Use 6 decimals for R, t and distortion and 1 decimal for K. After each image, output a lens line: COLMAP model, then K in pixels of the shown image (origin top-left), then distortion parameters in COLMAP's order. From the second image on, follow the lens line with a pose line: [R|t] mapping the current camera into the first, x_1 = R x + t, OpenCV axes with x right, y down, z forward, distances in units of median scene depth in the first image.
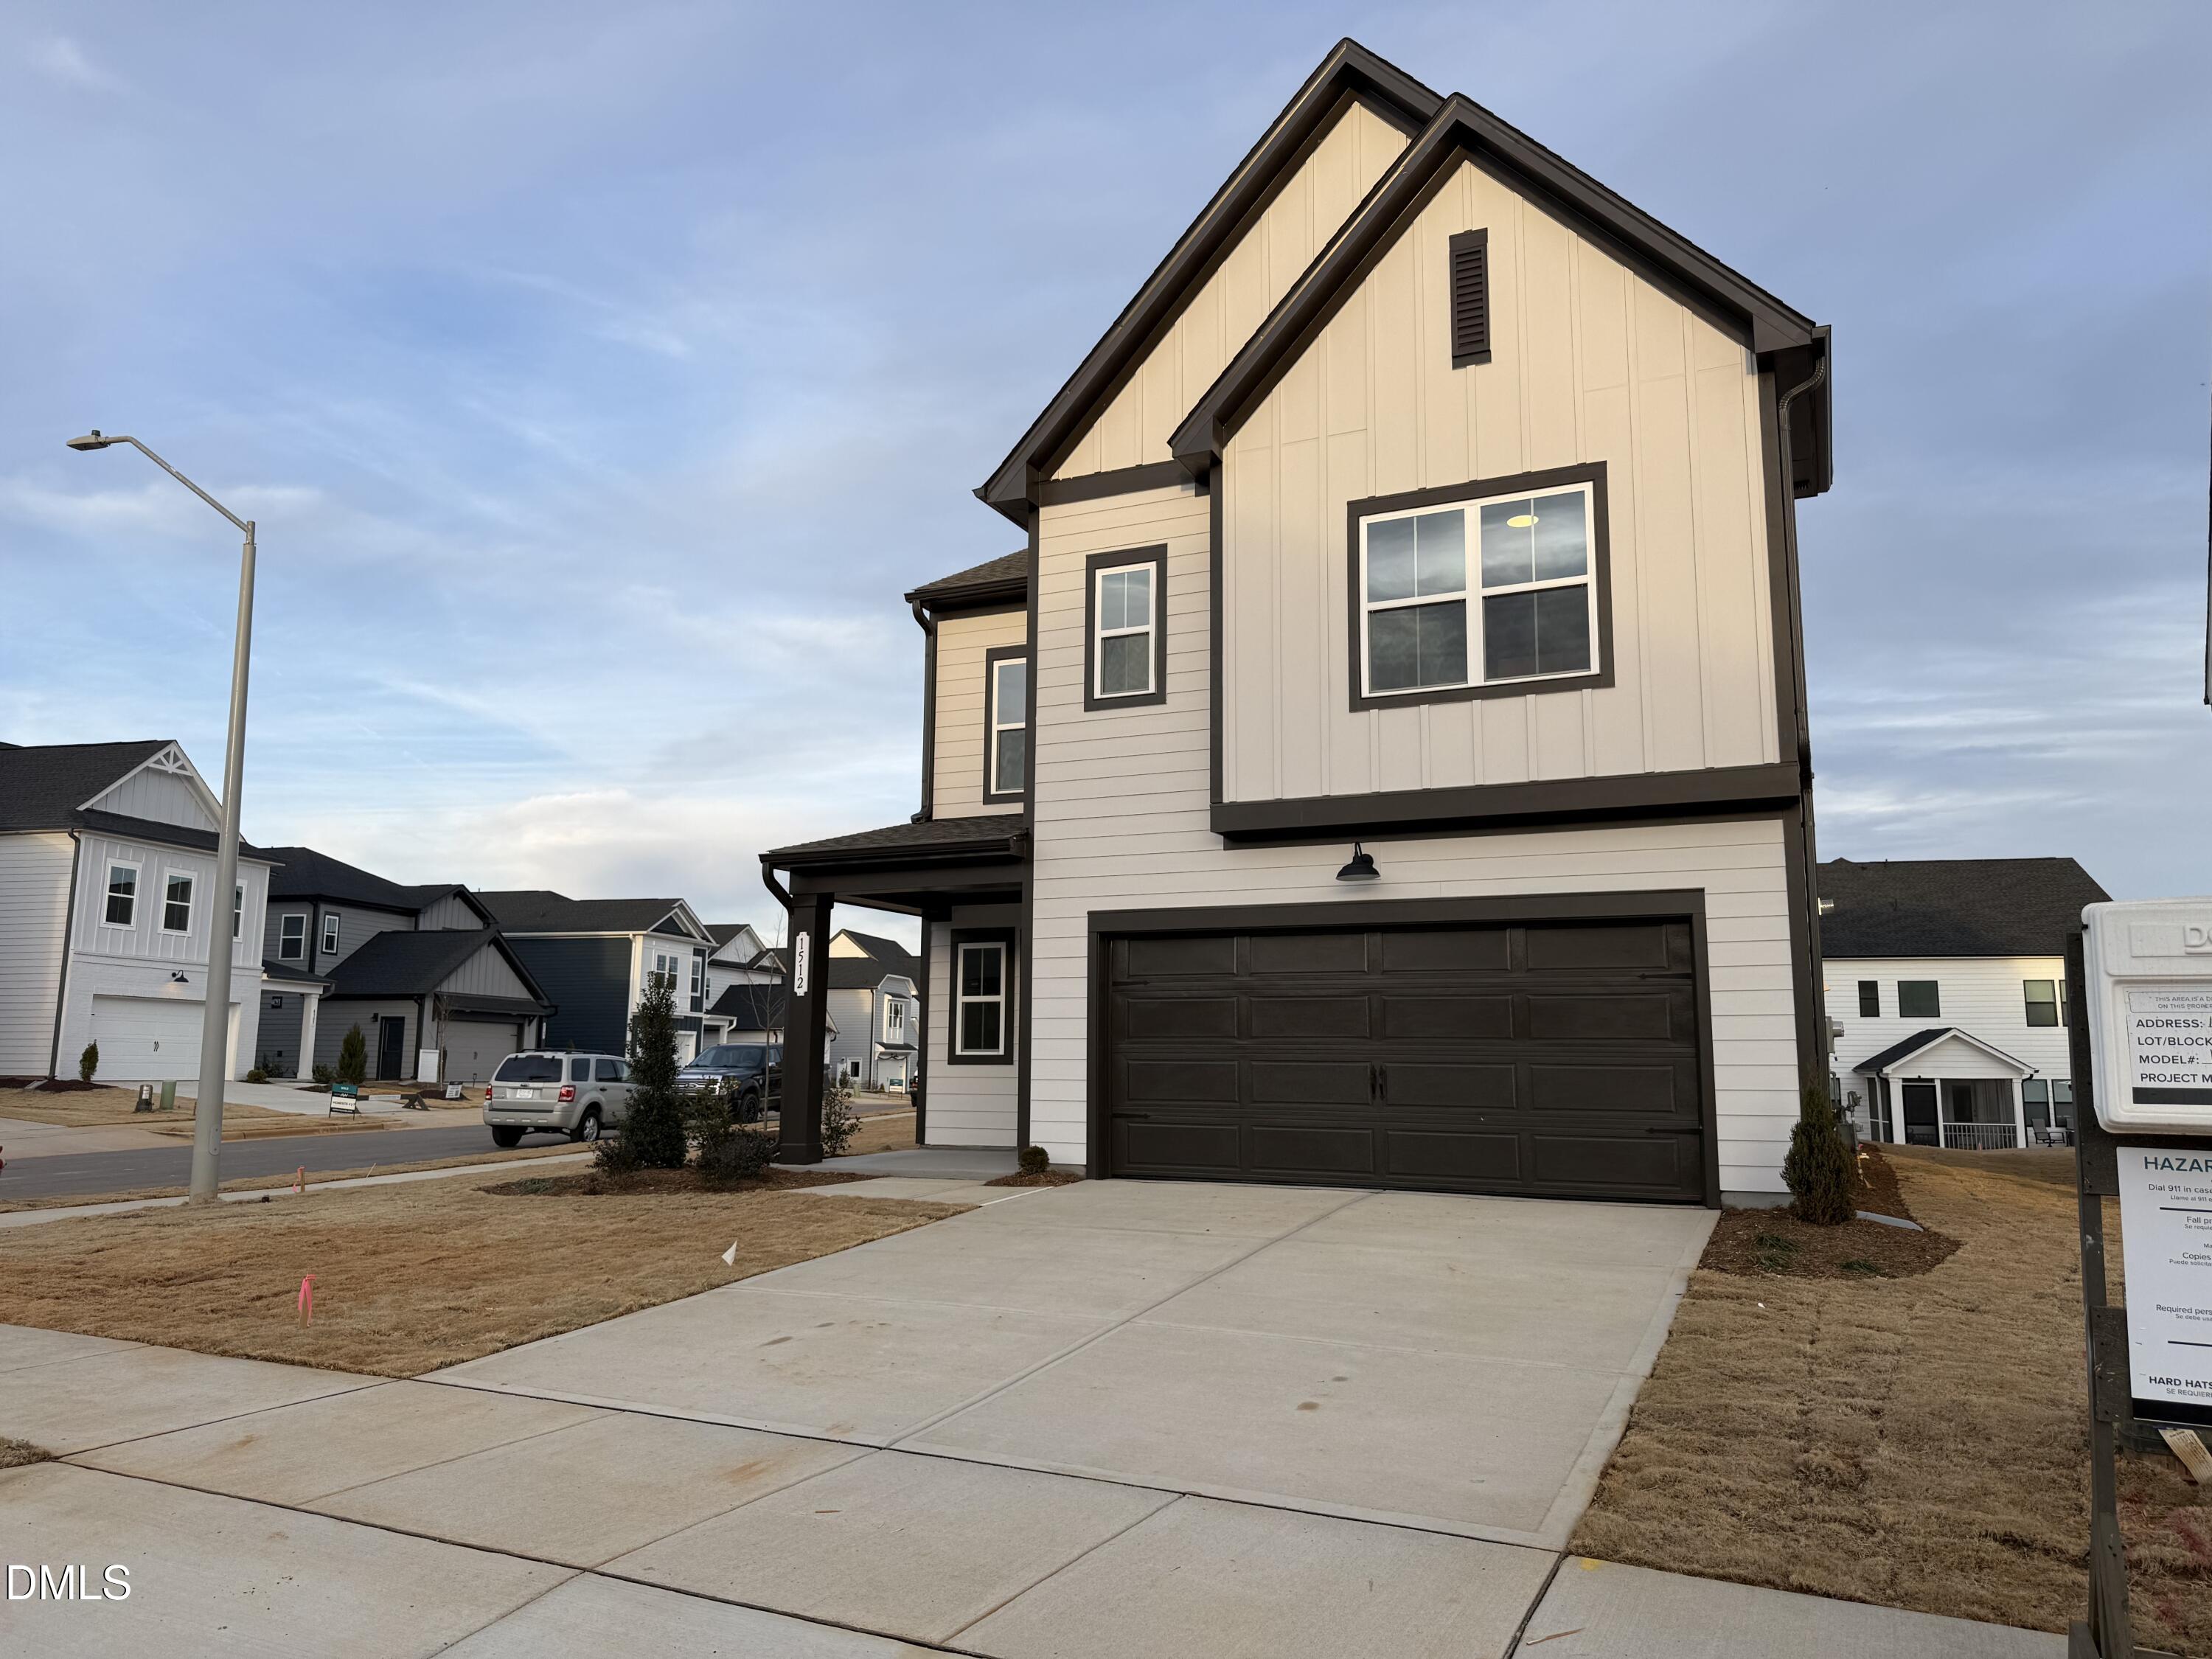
lens RADIAL K [[1551.5, 0, 1106.0], [0, 1551.5, 829.5], [0, 0, 1]] dist [0.136154, -0.208363]
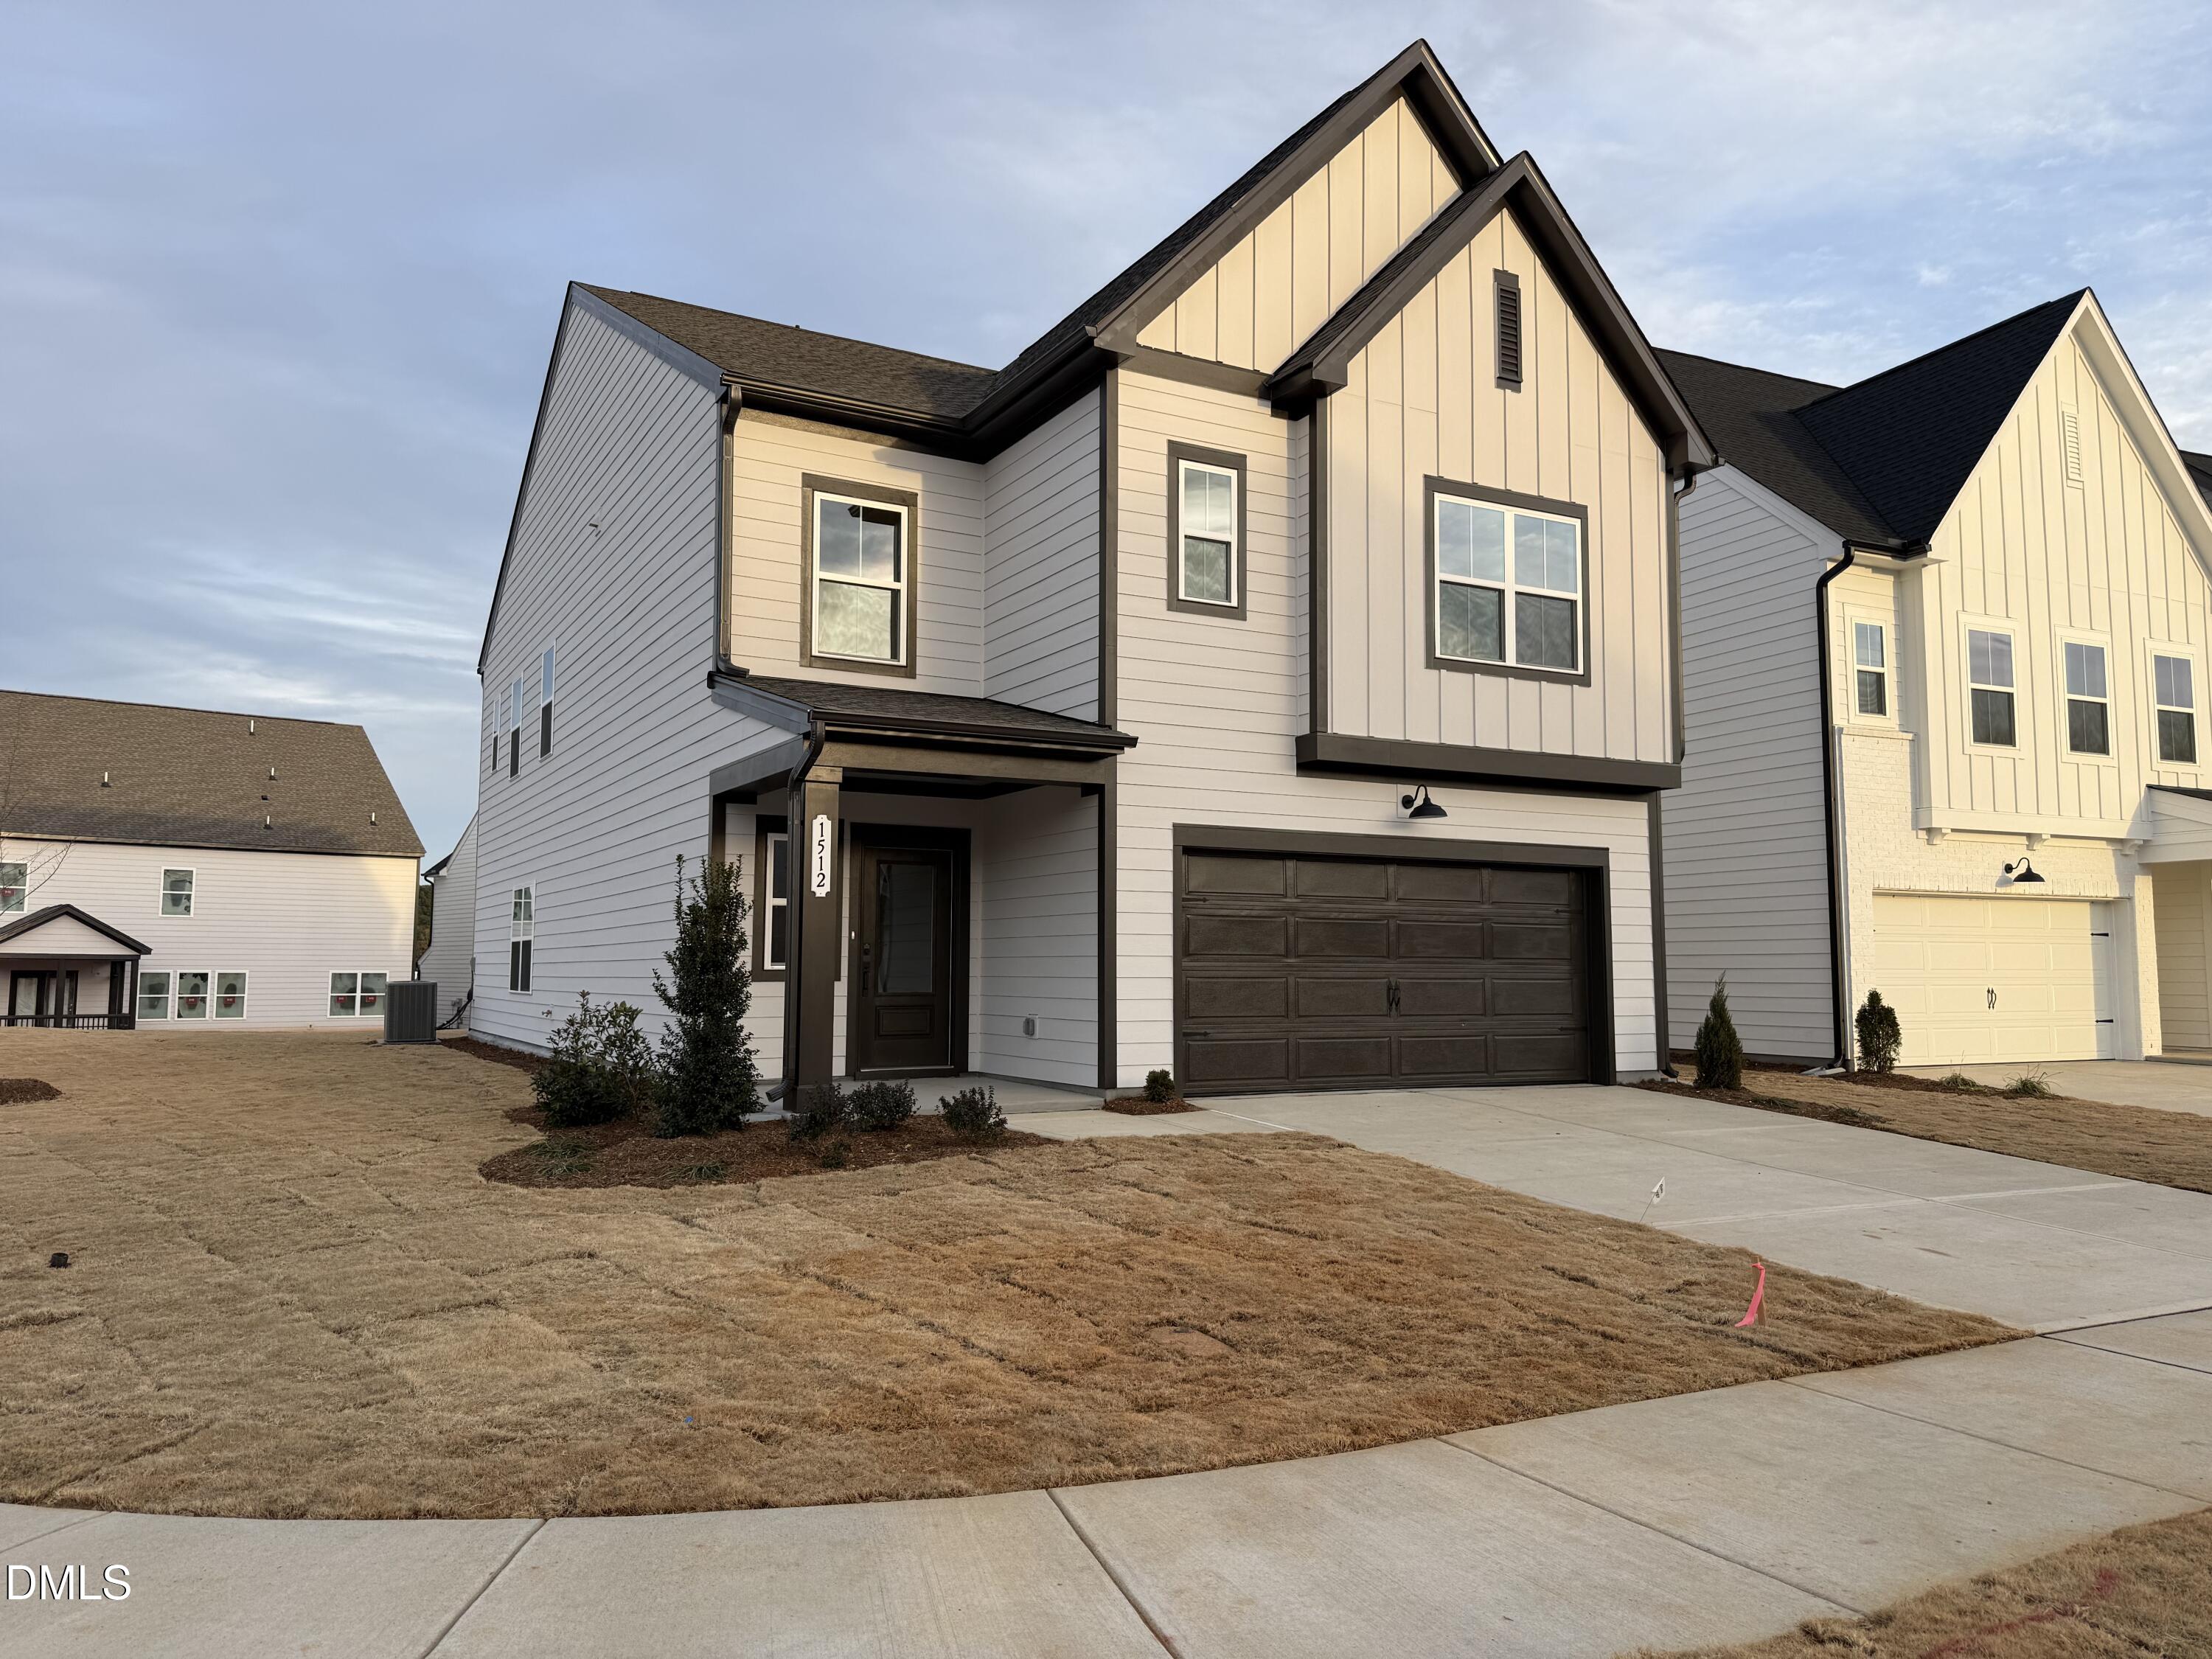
lens RADIAL K [[1551.5, 0, 1106.0], [0, 1551.5, 829.5], [0, 0, 1]] dist [0.136154, -0.208363]
pose [[0.588235, 0.066578, 0.805945, -0.841292], [-0.123207, 0.992349, 0.007948, 0.056630], [-0.799250, -0.103973, 0.591937, 0.493906]]
